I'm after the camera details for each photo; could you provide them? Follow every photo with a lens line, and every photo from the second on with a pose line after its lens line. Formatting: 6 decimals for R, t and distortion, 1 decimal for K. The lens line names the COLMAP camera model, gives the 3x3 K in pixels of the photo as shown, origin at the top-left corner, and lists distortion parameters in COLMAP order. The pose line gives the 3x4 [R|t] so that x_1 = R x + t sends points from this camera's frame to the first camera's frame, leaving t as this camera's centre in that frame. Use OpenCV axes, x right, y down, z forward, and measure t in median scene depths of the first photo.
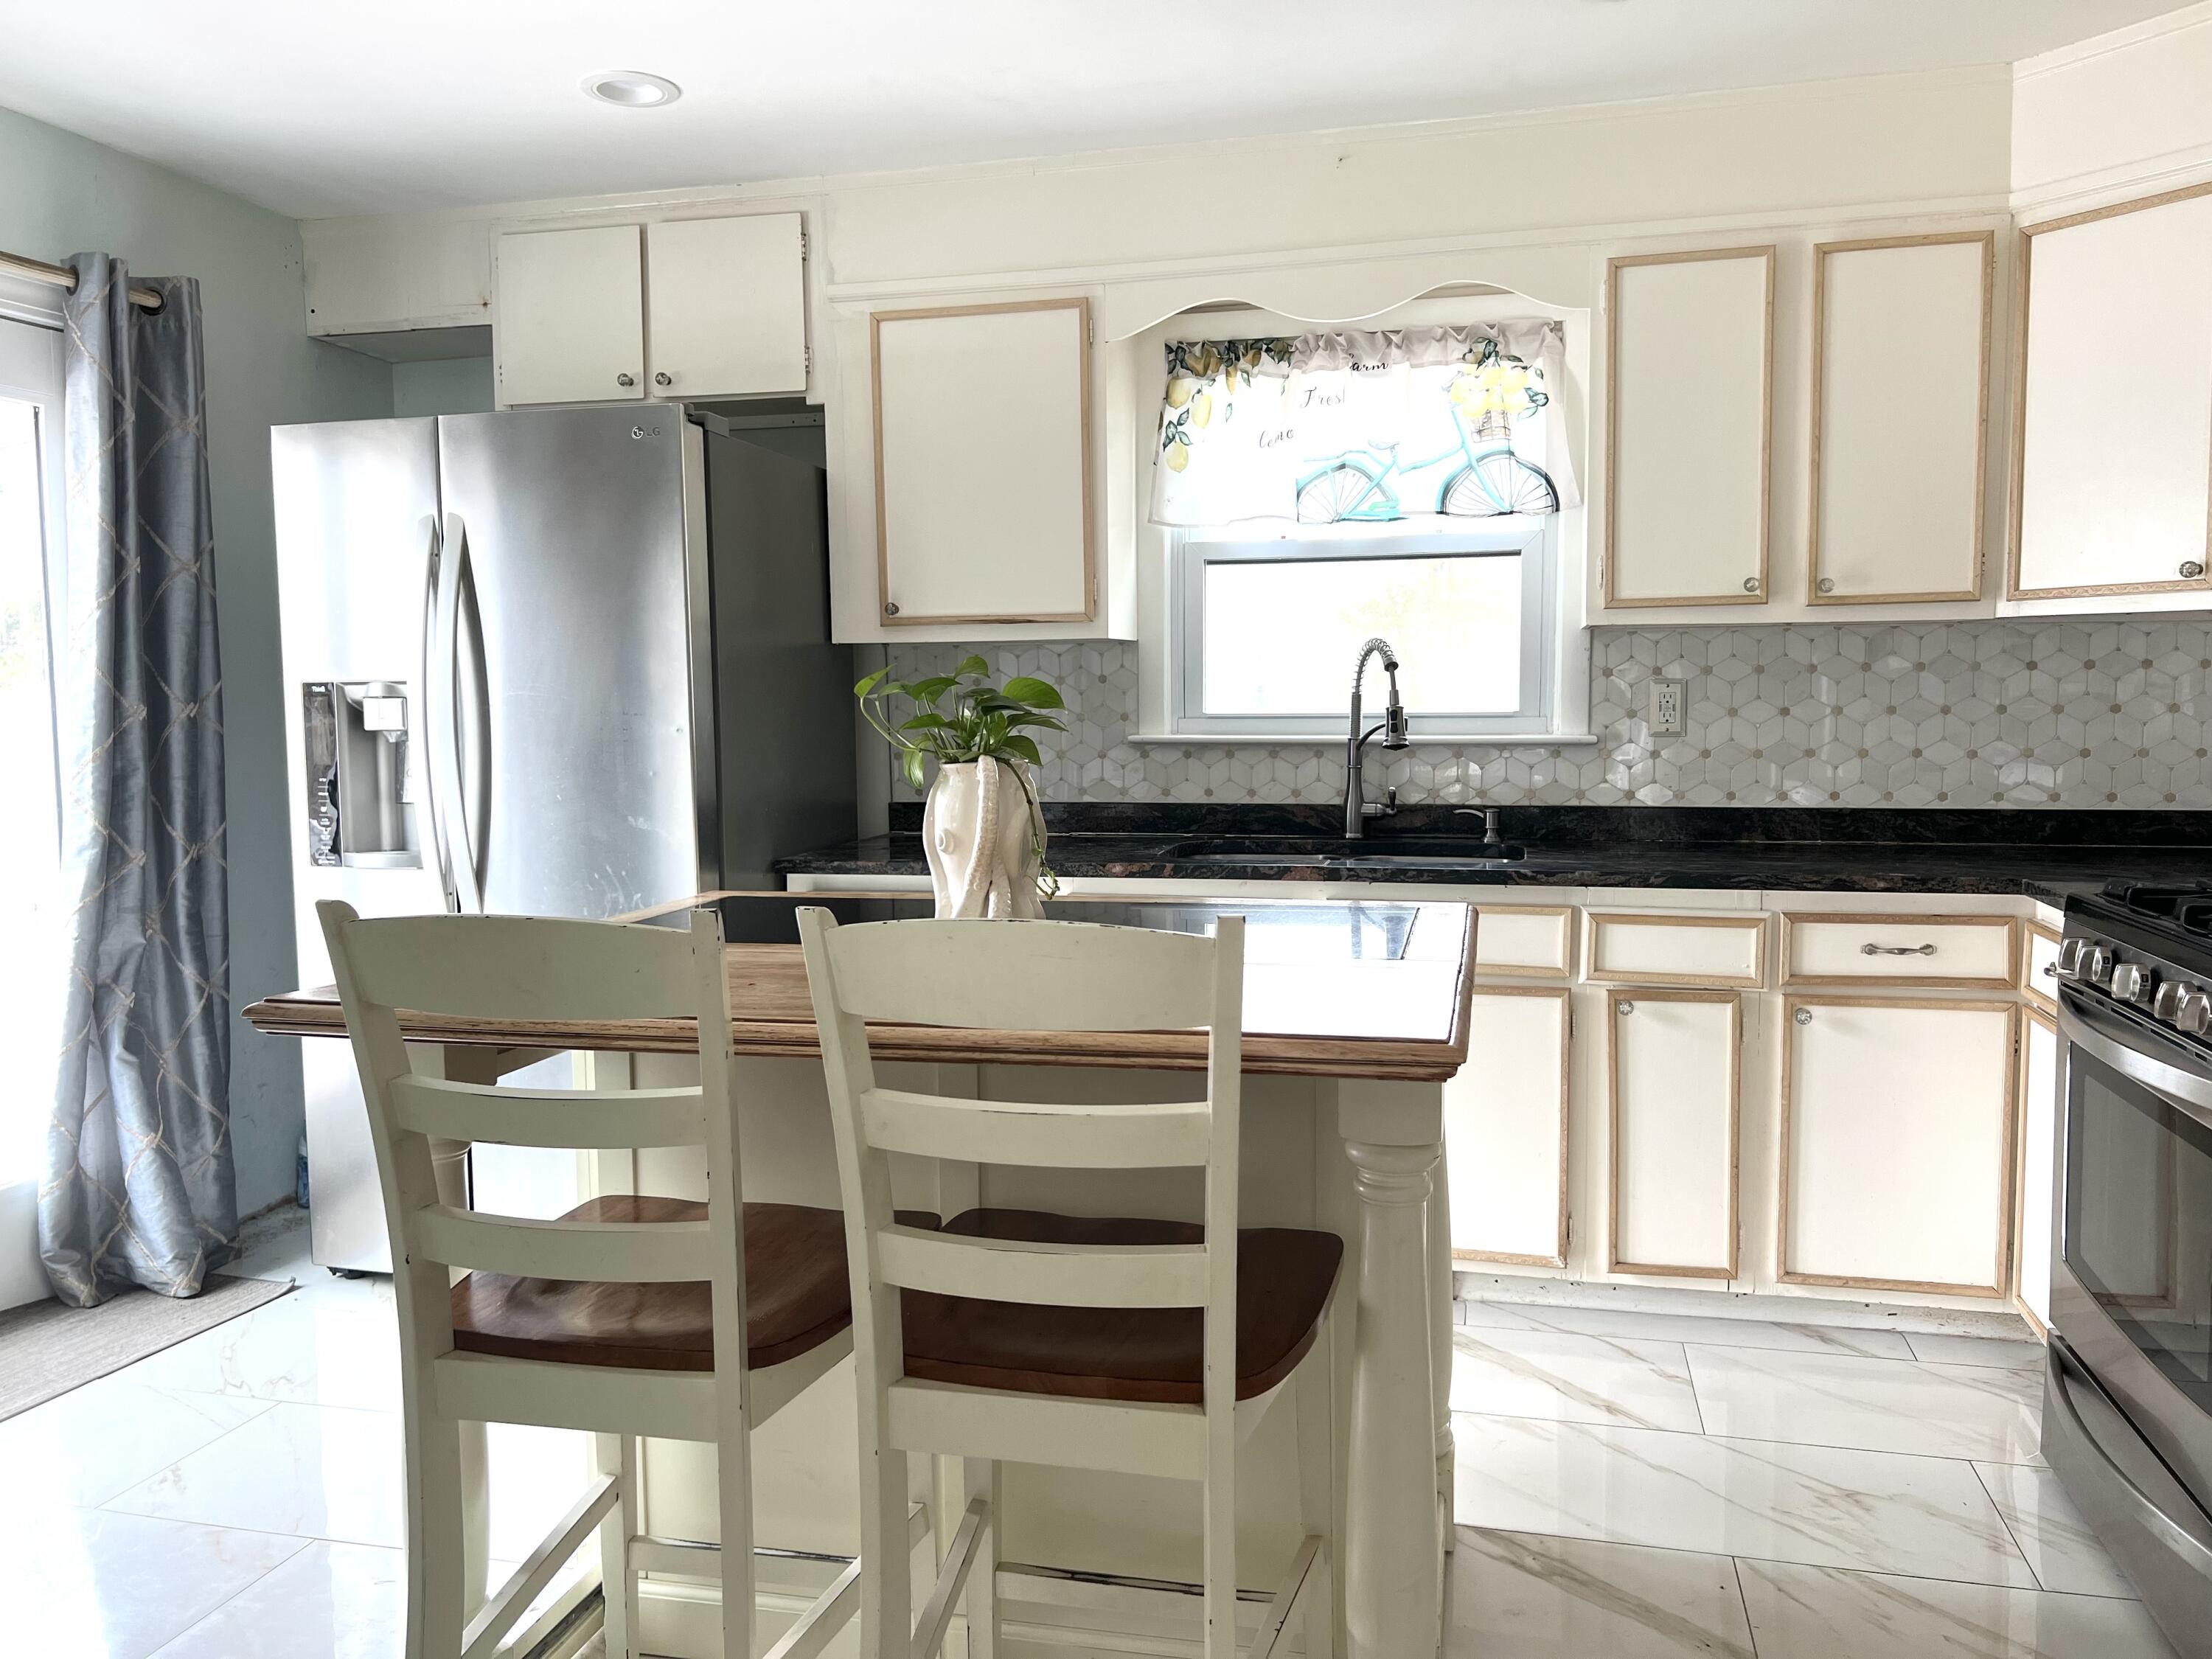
lens RADIAL K [[1659.2, 0, 1106.0], [0, 1659.2, 829.5], [0, 0, 1]] dist [0.052259, -0.058692]
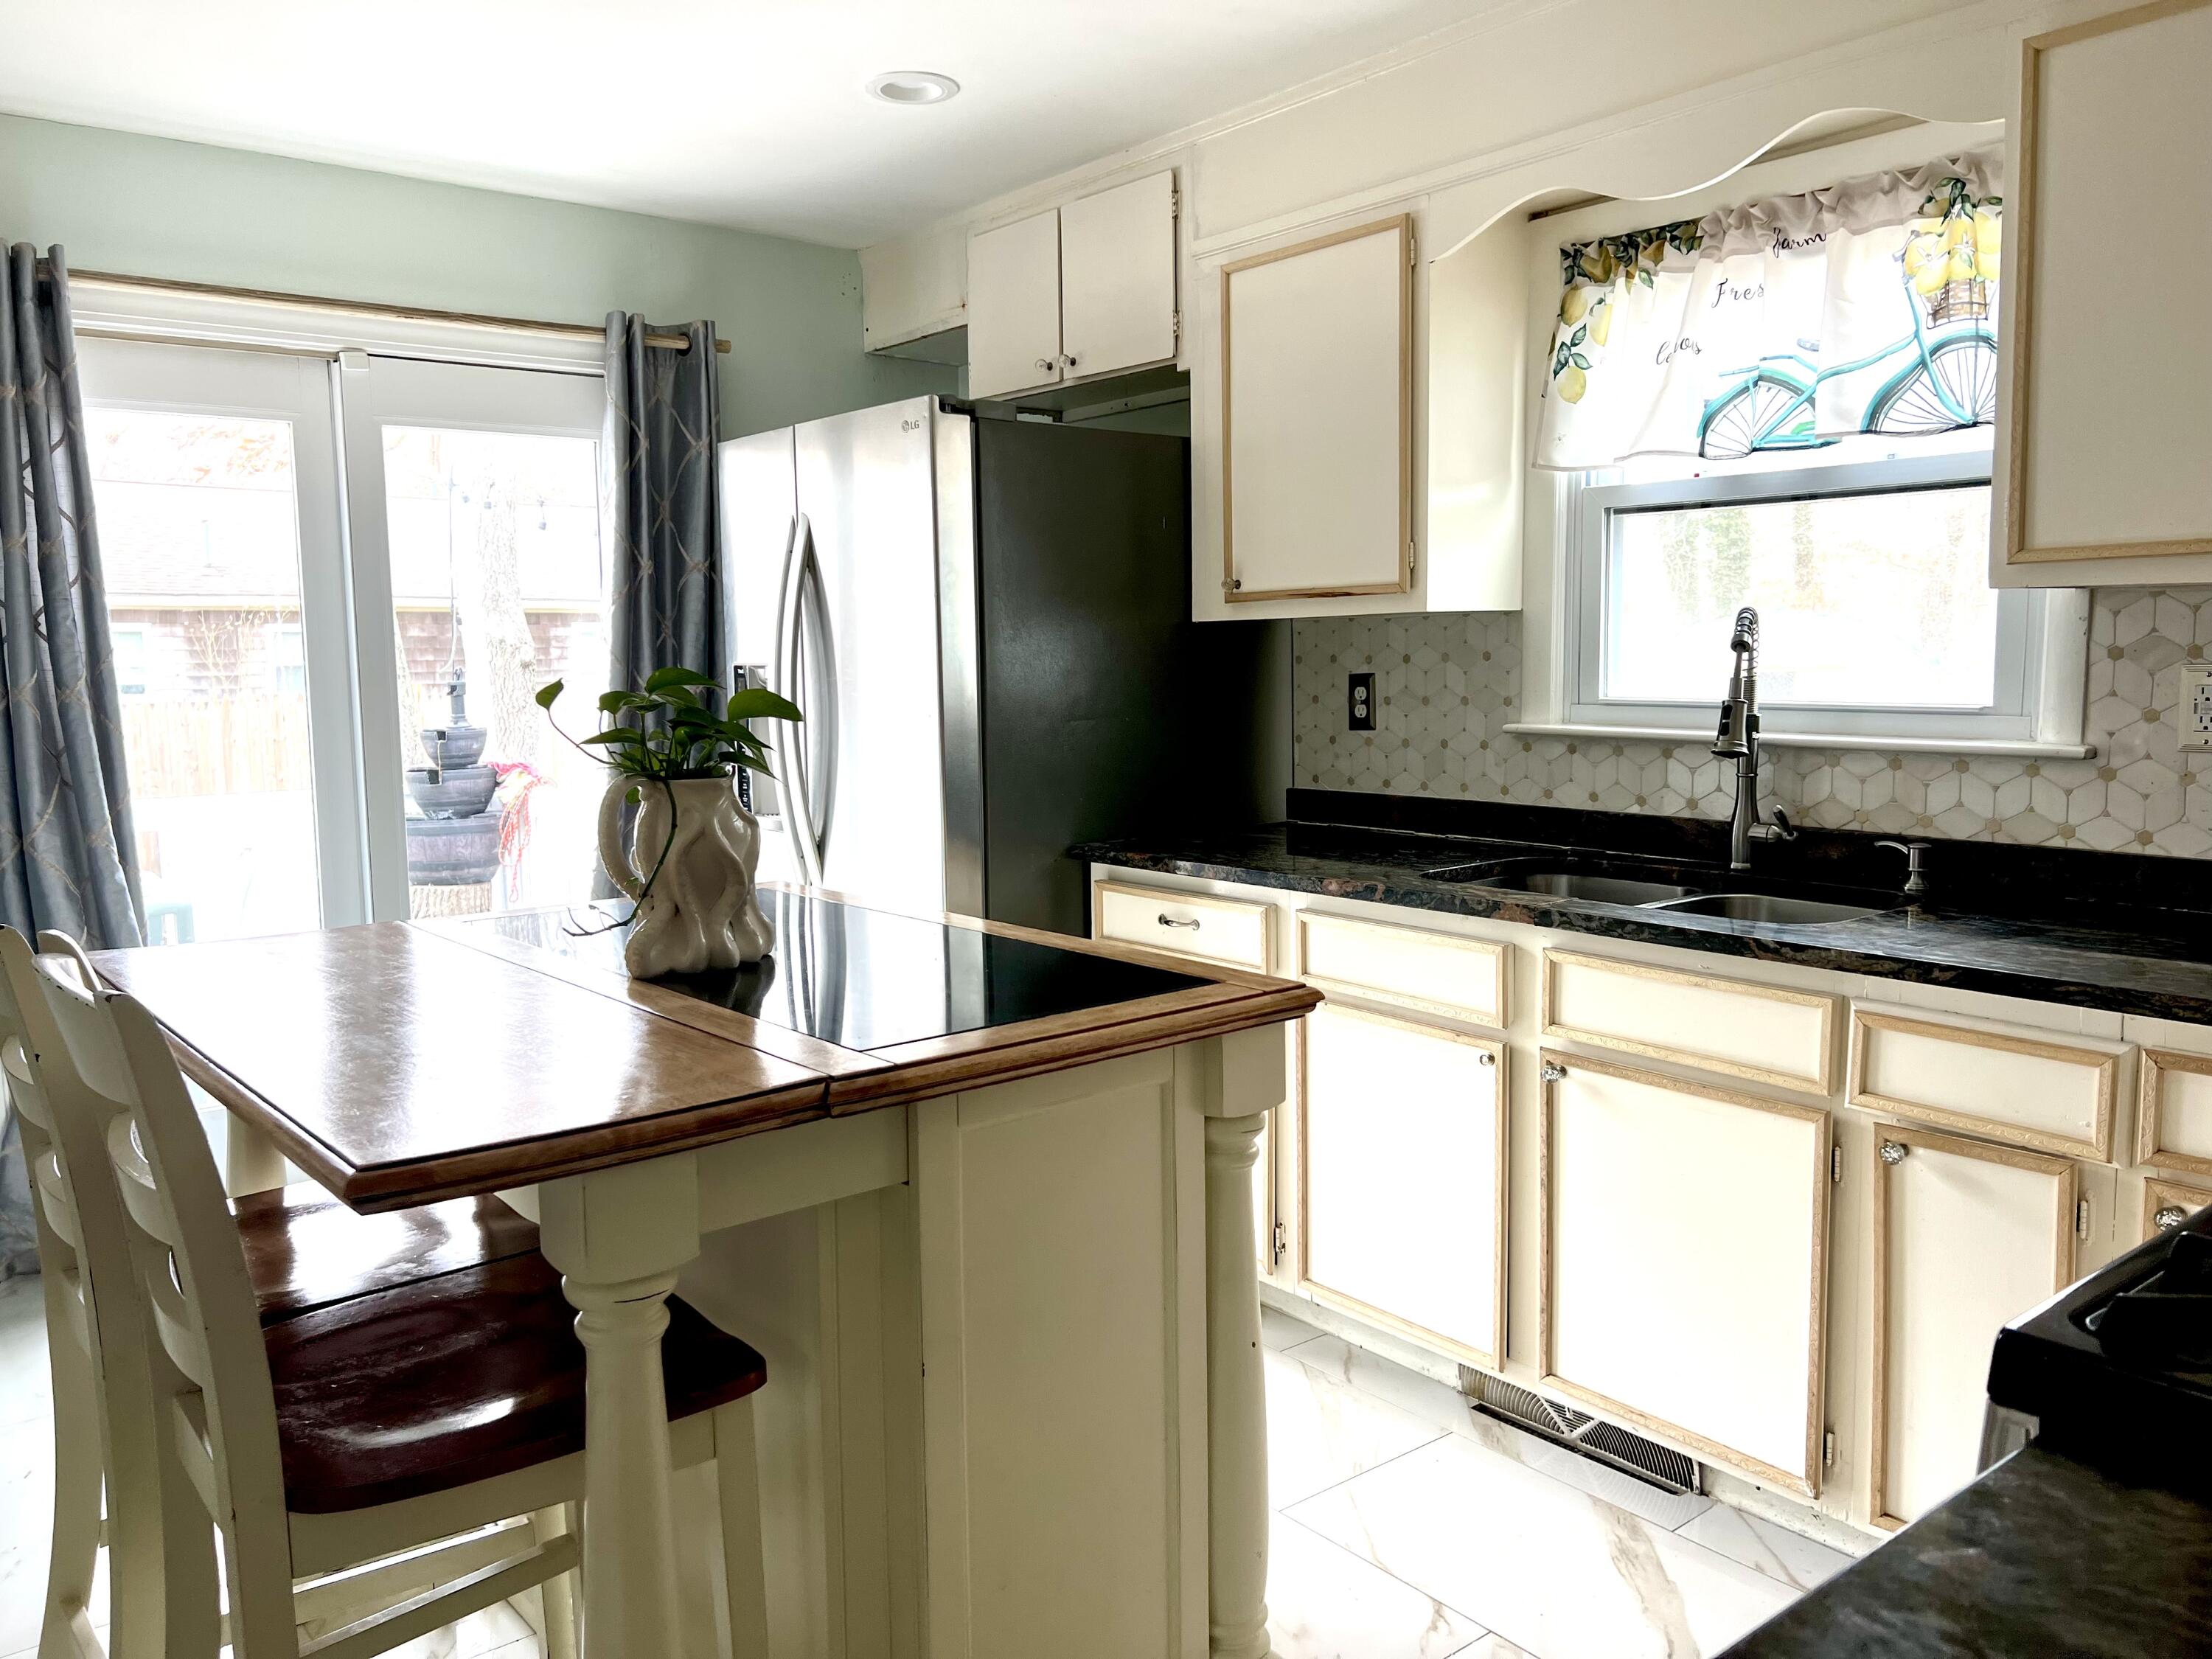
lens RADIAL K [[1659.2, 0, 1106.0], [0, 1659.2, 829.5], [0, 0, 1]] dist [0.052259, -0.058692]
pose [[0.794602, 0.065651, -0.603571, 0.387188], [-0.043452, 0.997737, 0.051320, -0.040079], [0.605574, -0.014552, 0.795656, 0.212692]]
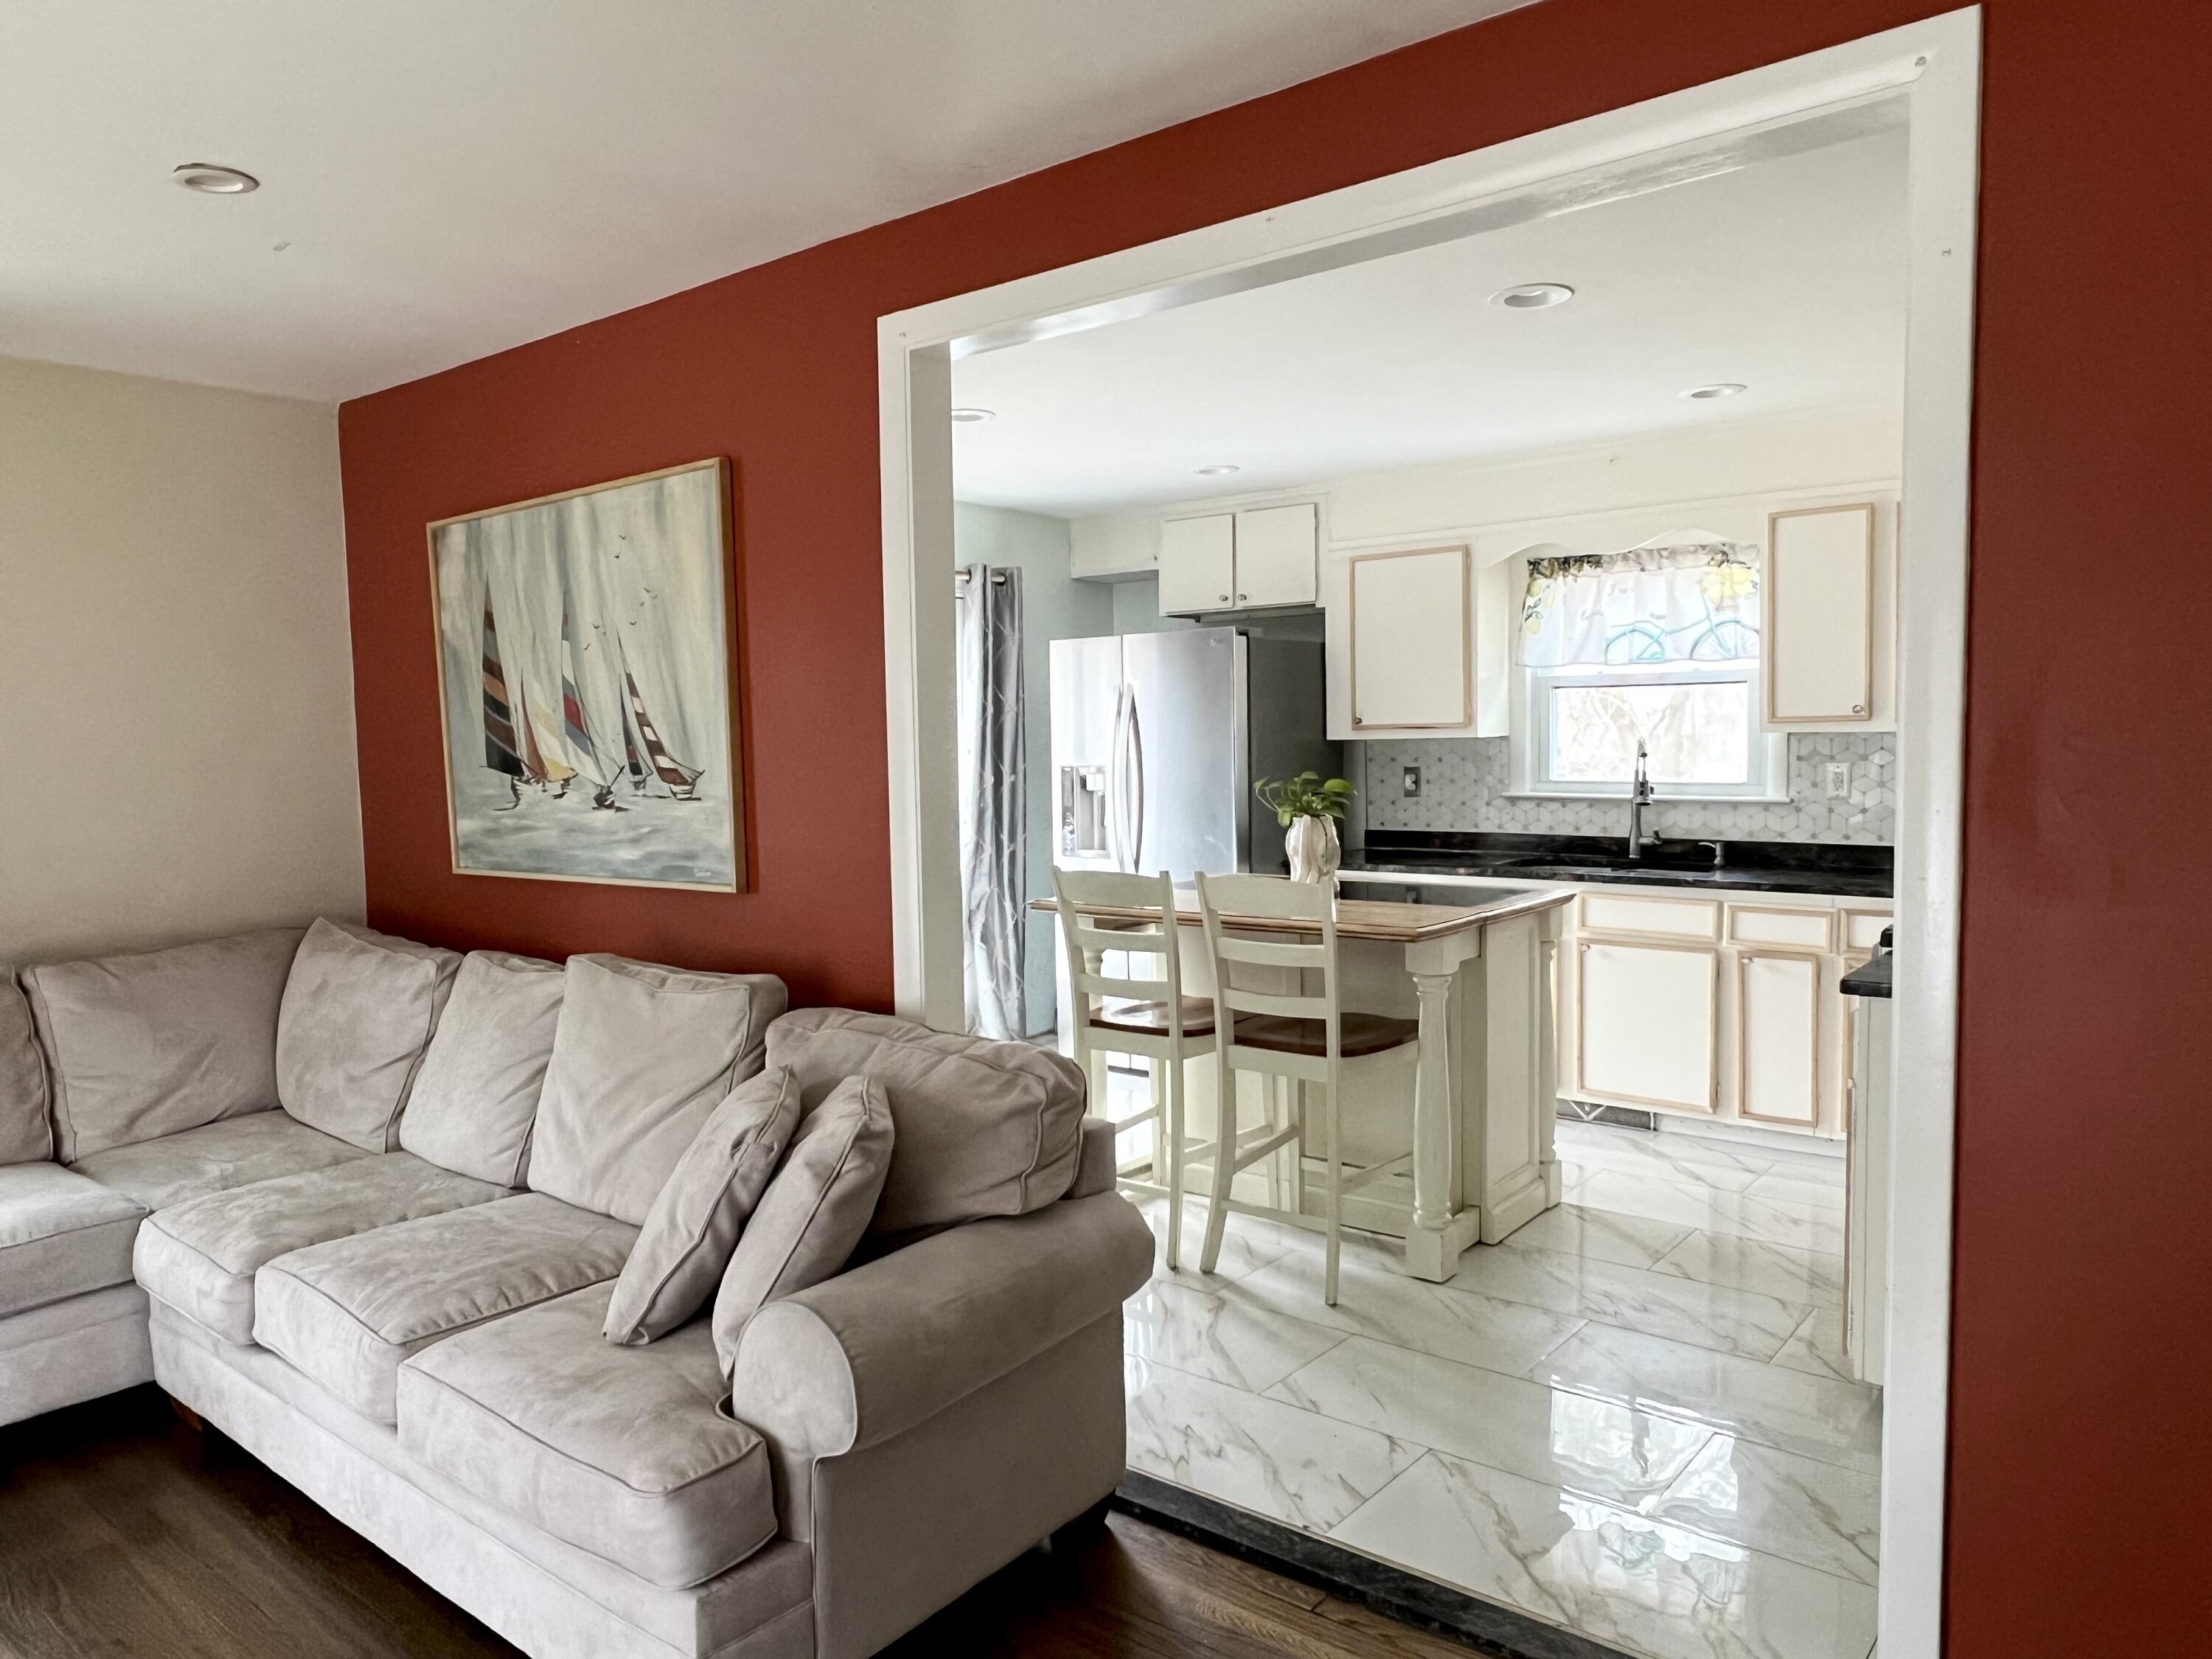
lens RADIAL K [[1504.6, 0, 1106.0], [0, 1504.6, 829.5], [0, 0, 1]] dist [0.010063, 0.000579]
pose [[0.907034, 0.021487, -0.420509, 0.304343], [-0.024734, 0.999692, -0.002267, -0.006993], [0.420331, 0.012457, 0.907285, -0.566773]]
